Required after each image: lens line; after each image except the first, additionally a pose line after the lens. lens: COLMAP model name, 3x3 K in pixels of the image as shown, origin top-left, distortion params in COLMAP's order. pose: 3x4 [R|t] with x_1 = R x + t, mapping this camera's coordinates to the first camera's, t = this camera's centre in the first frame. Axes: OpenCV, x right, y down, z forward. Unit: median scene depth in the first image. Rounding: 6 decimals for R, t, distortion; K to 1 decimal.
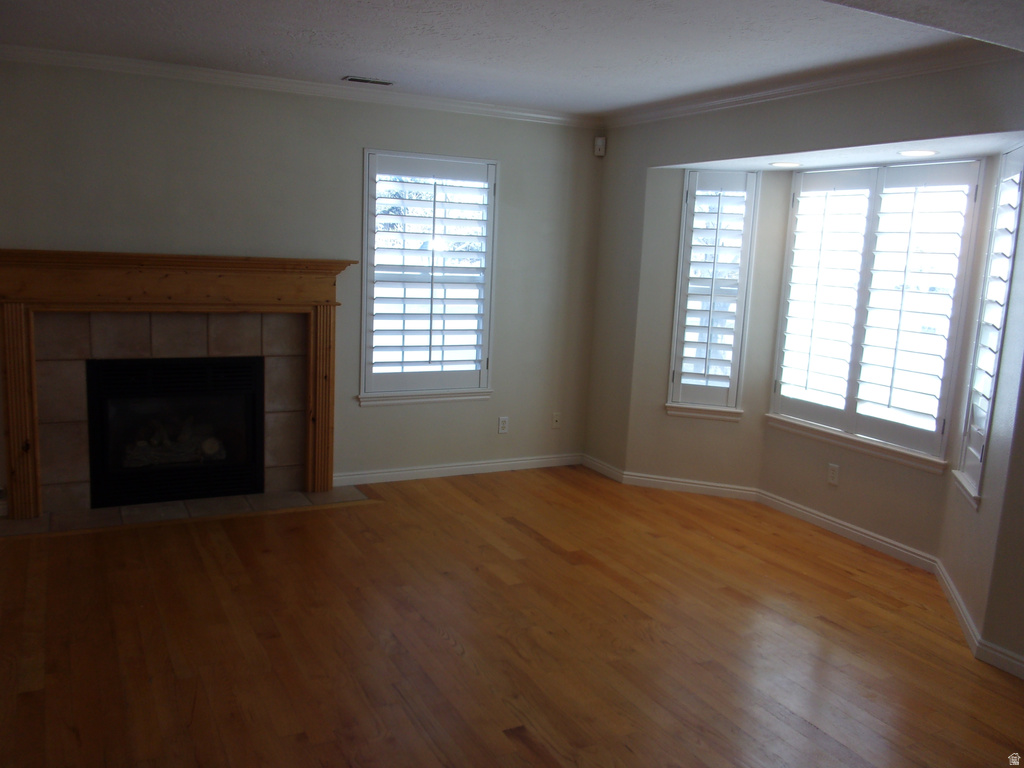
lens RADIAL K [[856.6, 0, 505.8], [0, 856.6, 376.5], [0, 0, 1]] dist [0.043422, -0.060583]
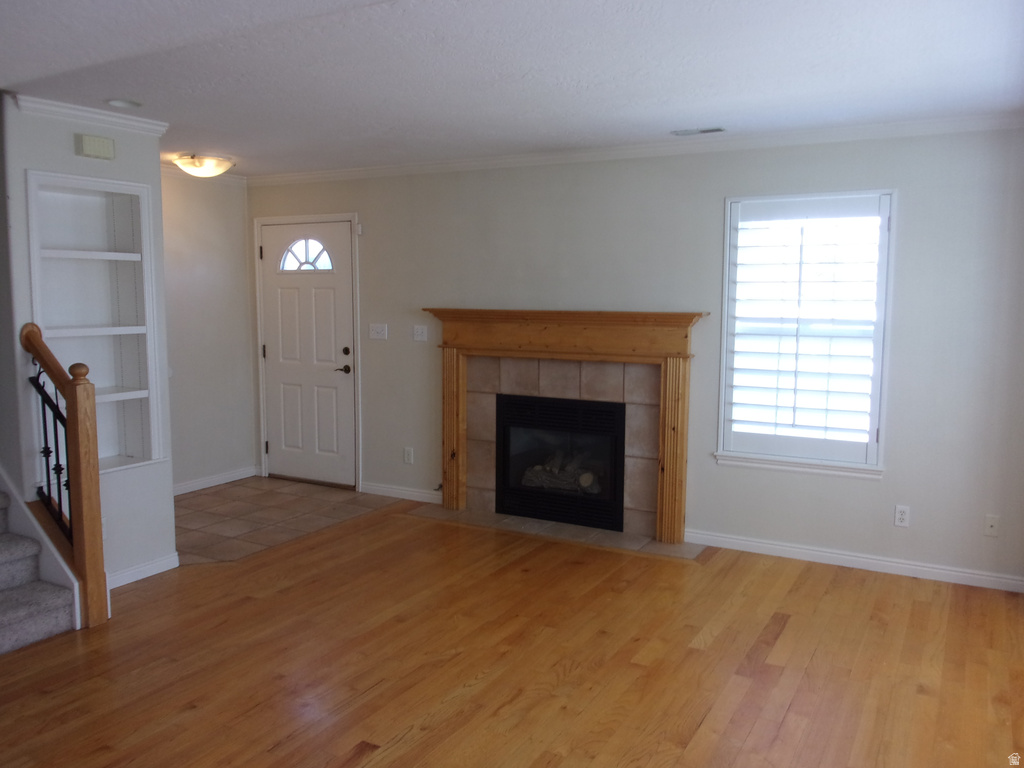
lens RADIAL K [[856.6, 0, 492.7], [0, 856.6, 373.4], [0, 0, 1]] dist [0.043422, -0.060583]
pose [[0.549644, 0.039444, -0.834467, 0.521969], [-0.106826, 0.994003, -0.023380, -0.017776], [0.828541, 0.101994, 0.550561, 0.272495]]
